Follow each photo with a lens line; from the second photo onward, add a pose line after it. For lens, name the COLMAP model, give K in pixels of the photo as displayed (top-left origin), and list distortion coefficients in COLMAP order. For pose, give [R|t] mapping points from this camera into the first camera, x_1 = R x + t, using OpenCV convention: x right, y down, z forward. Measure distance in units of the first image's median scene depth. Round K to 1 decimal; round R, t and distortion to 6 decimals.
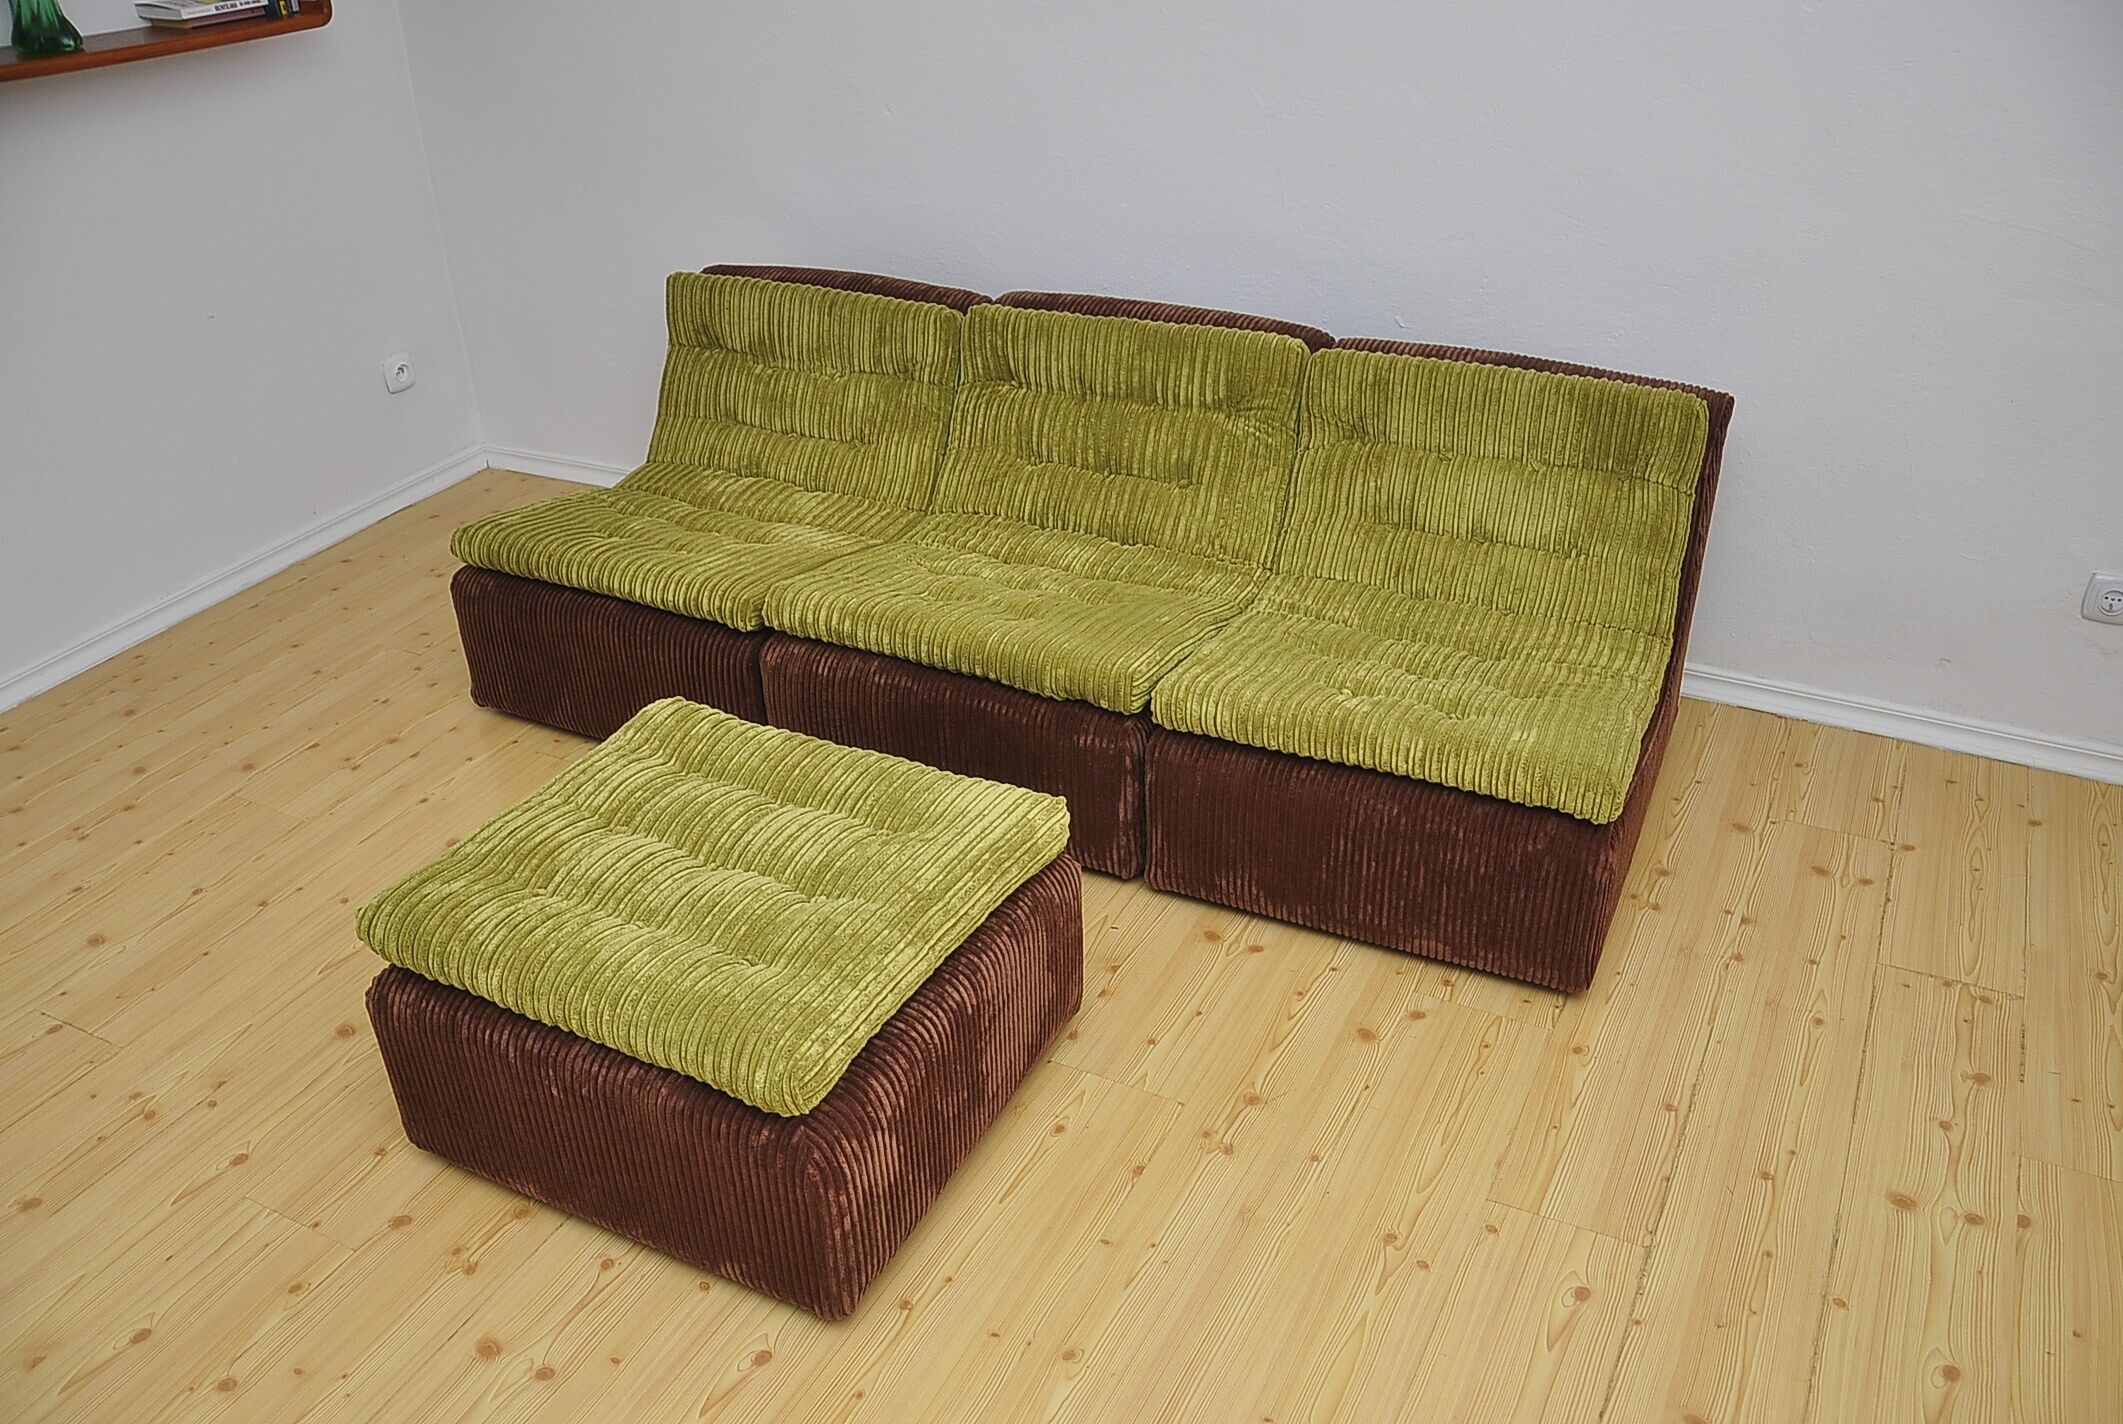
lens RADIAL K [[1699.3, 0, 1065.7], [0, 1699.3, 777.1], [0, 0, 1]] dist [-0.152811, 0.133080]
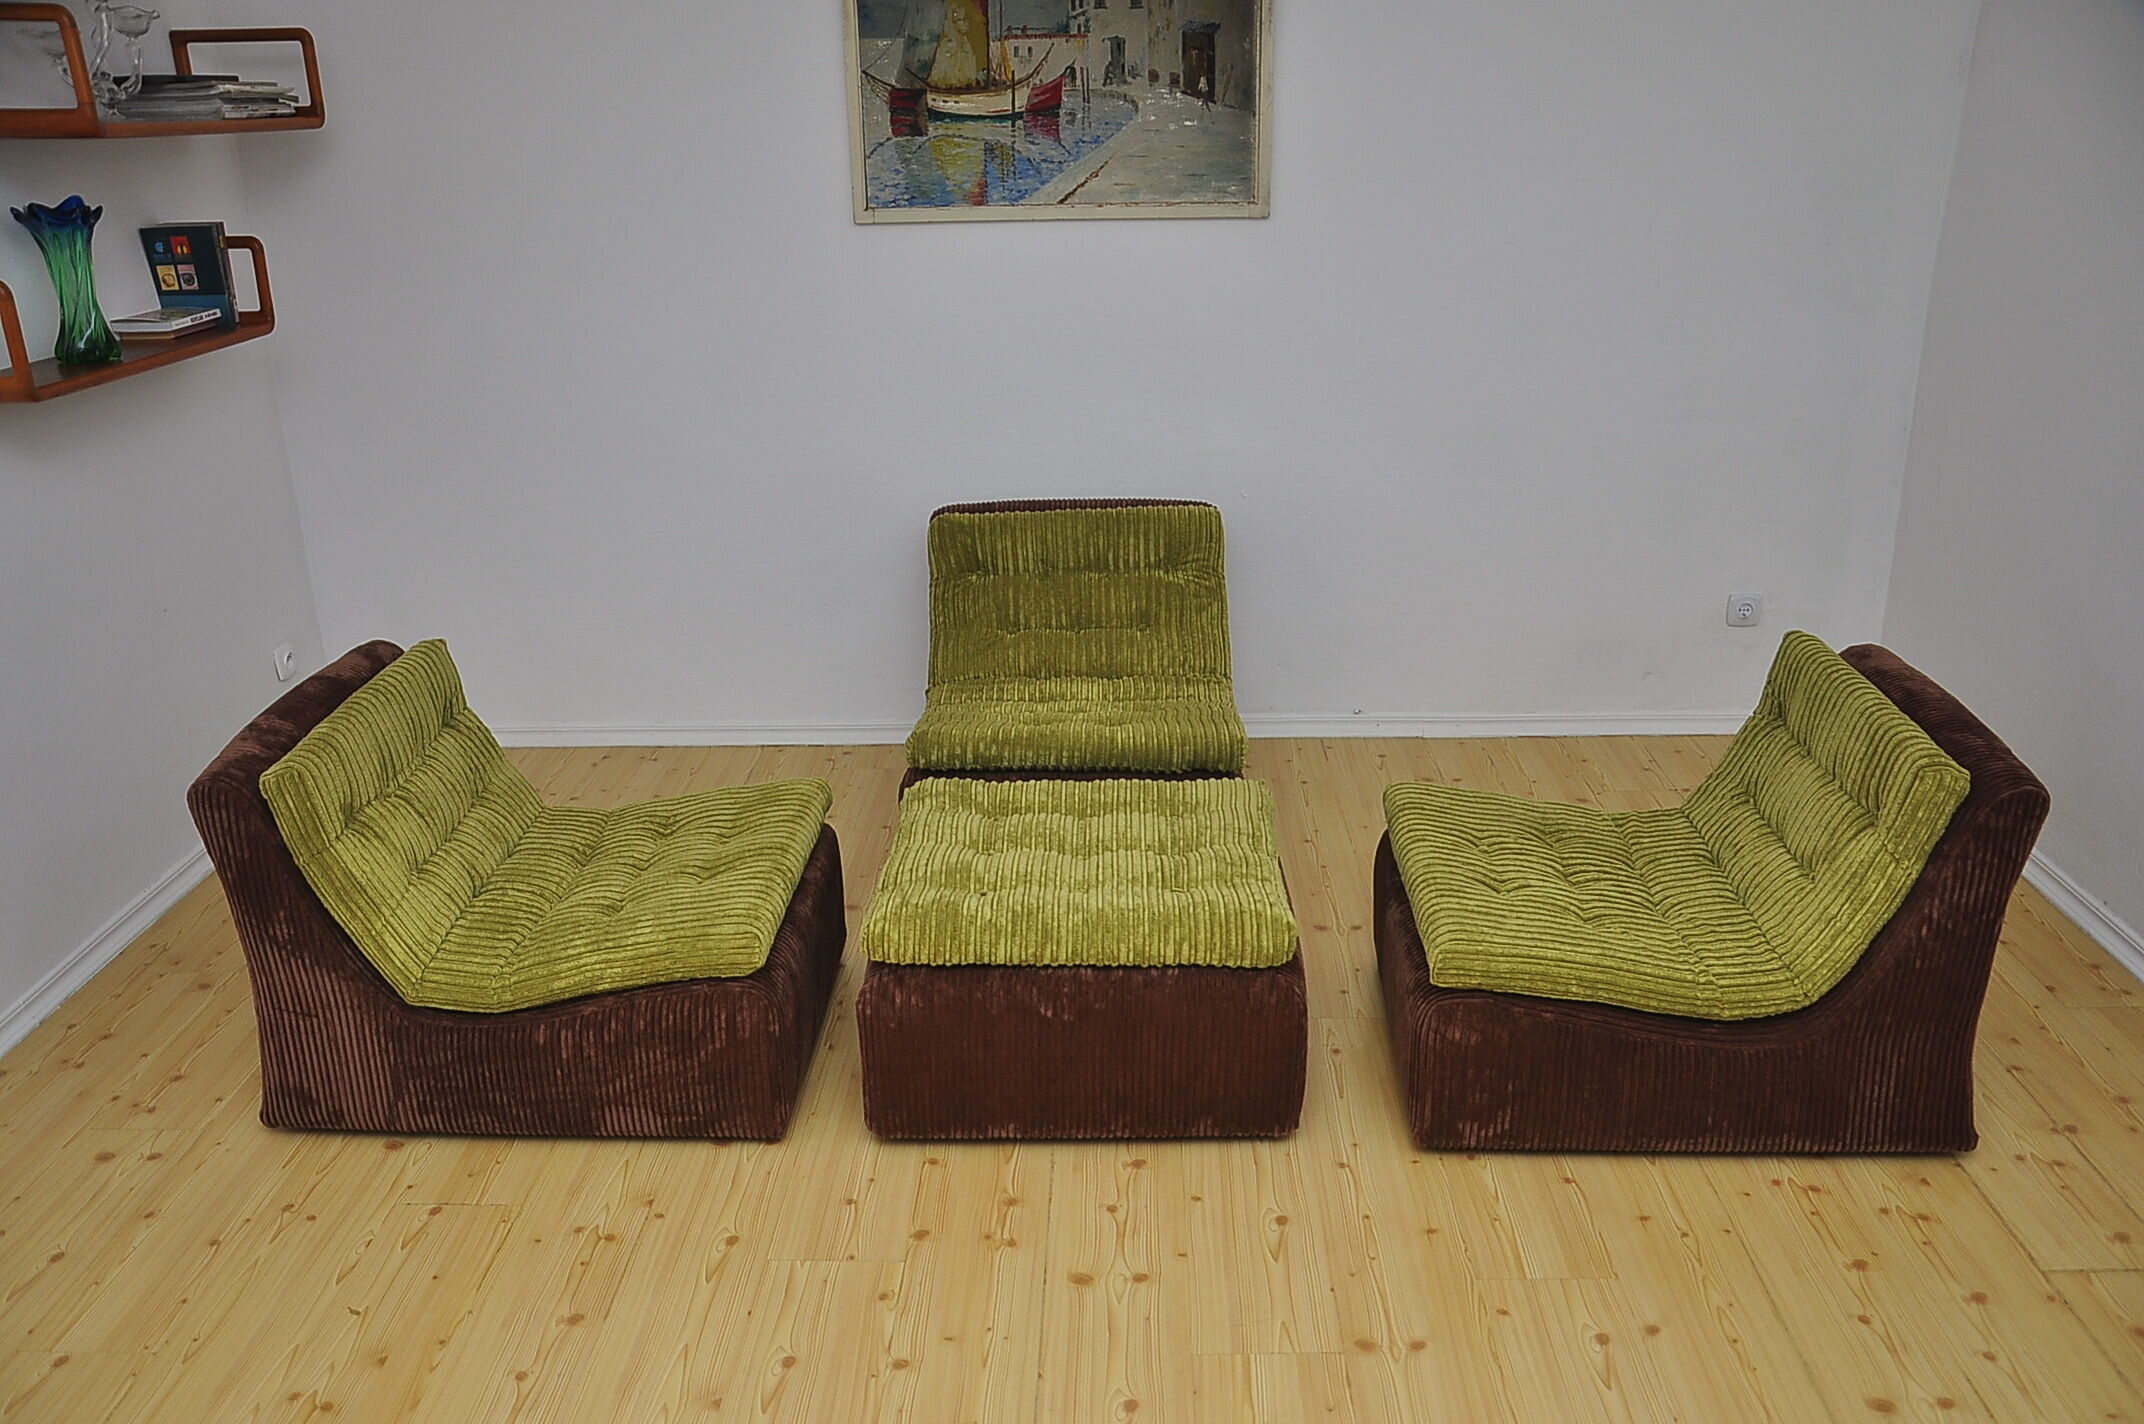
lens RADIAL K [[1717.1, 0, 1061.3], [0, 1717.1, 790.1], [0, 0, 1]] dist [-0.148305, 0.143291]
pose [[0.907439, -0.159538, 0.388717, -0.524337], [0.223616, 0.966588, -0.125310, 0.098080], [-0.355738, 0.200635, 0.912796, -0.147631]]
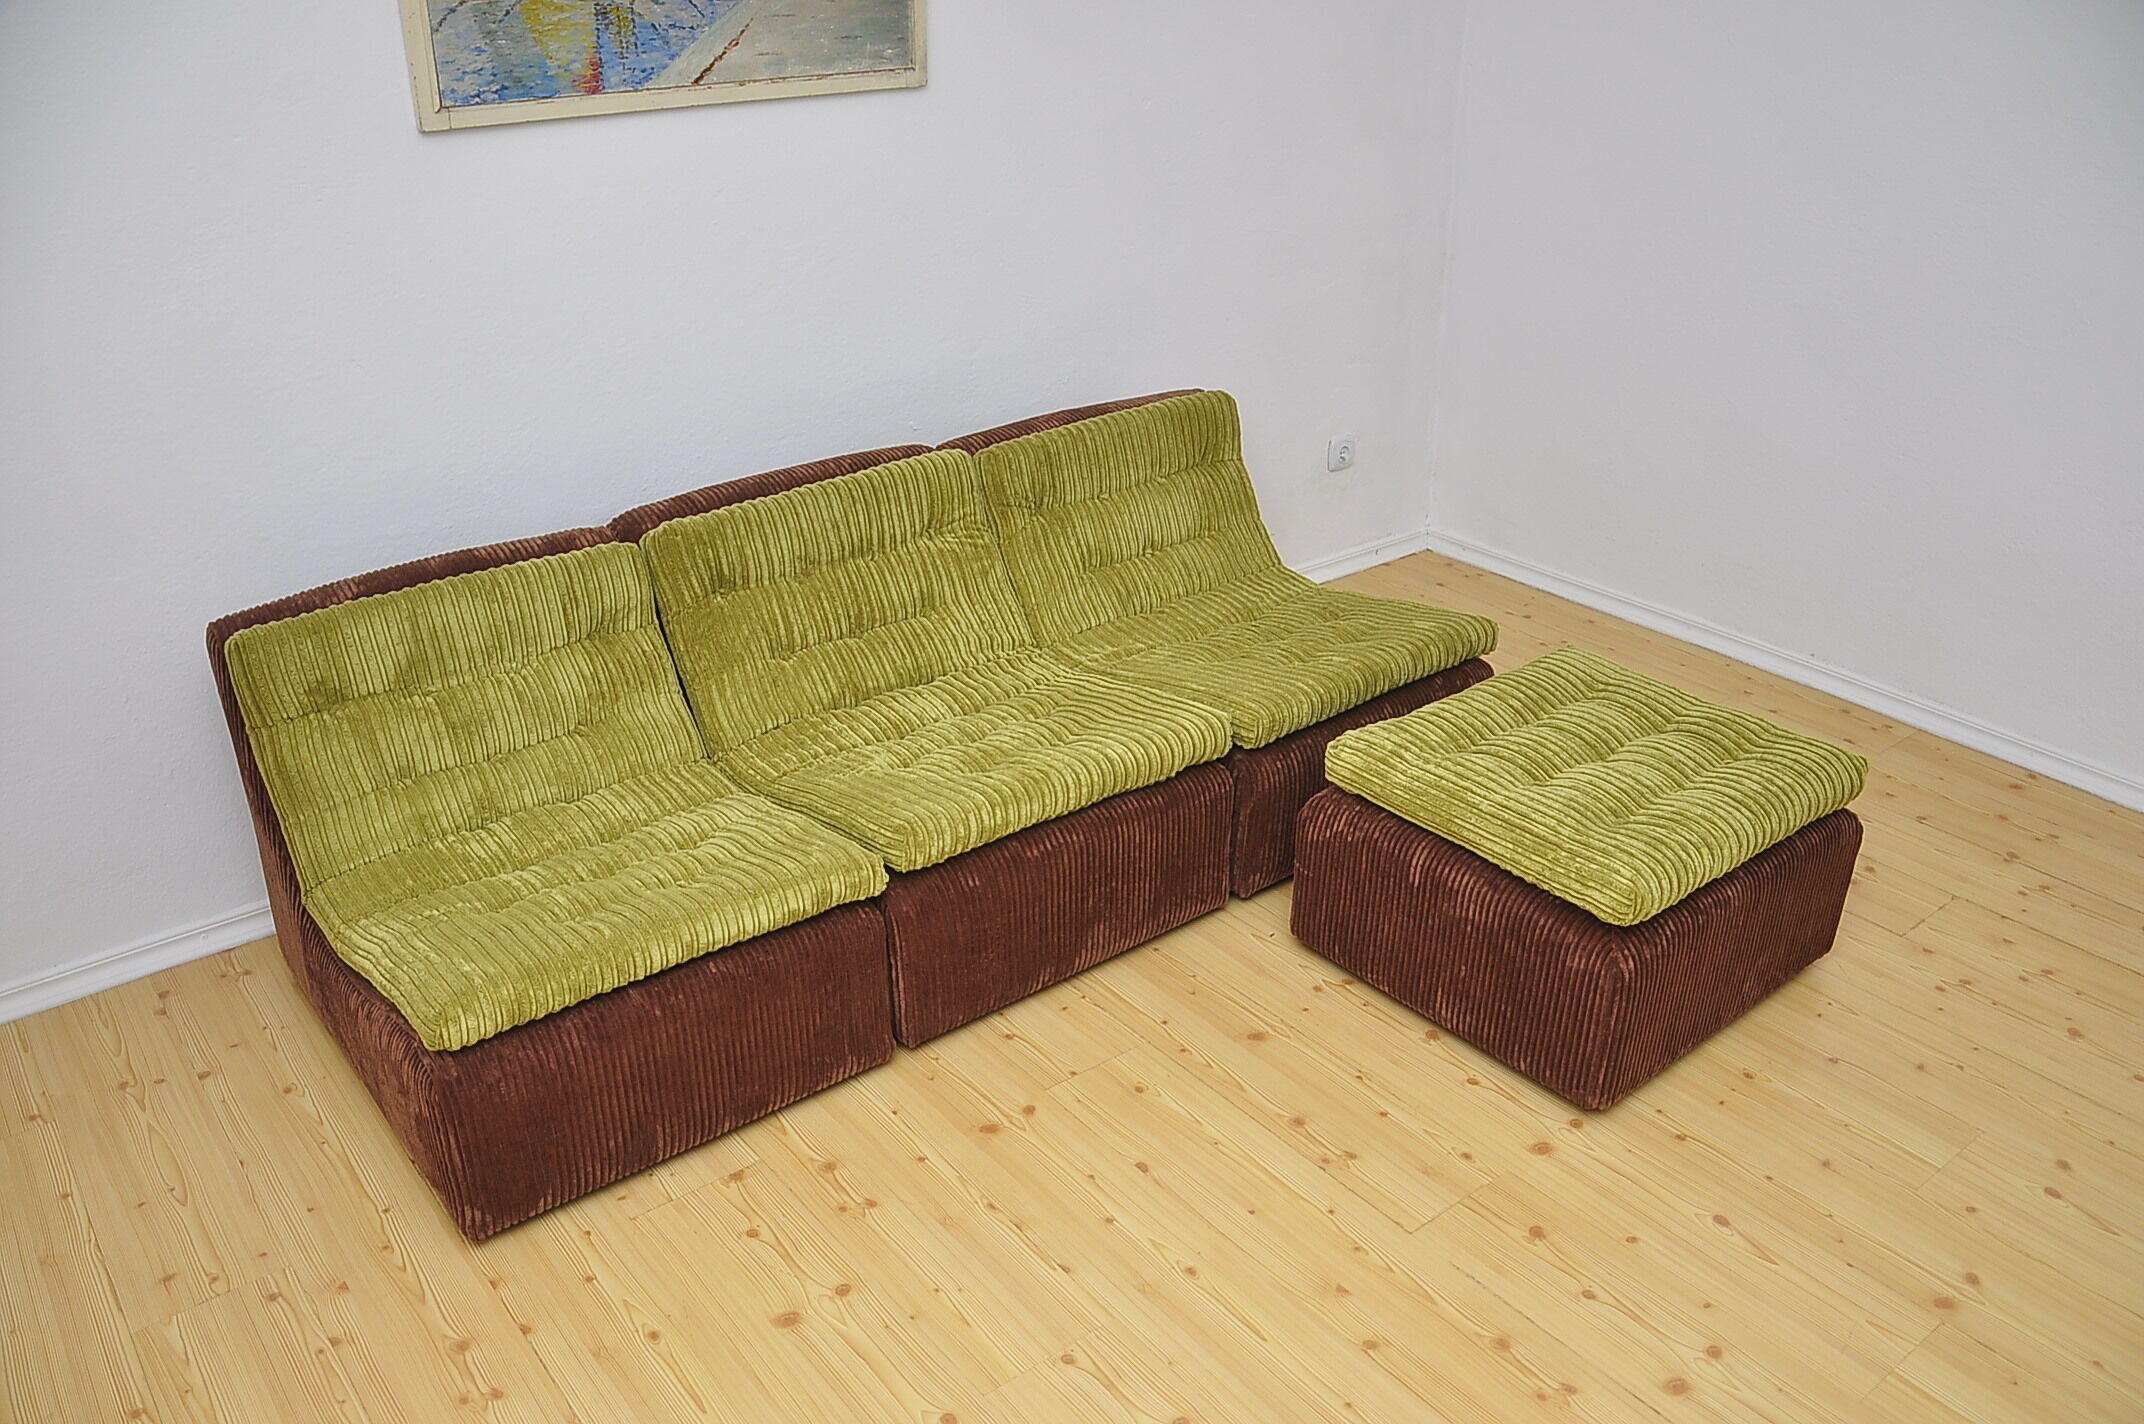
lens RADIAL K [[1703.5, 0, 1063.4], [0, 1703.5, 790.2], [0, 0, 1]] dist [-0.158361, 0.149884]
pose [[0.428095, -0.412405, 0.804150, -0.794630], [0.475474, 0.859482, 0.187659, -0.240169], [-0.768544, 0.302016, 0.564028, 0.388161]]
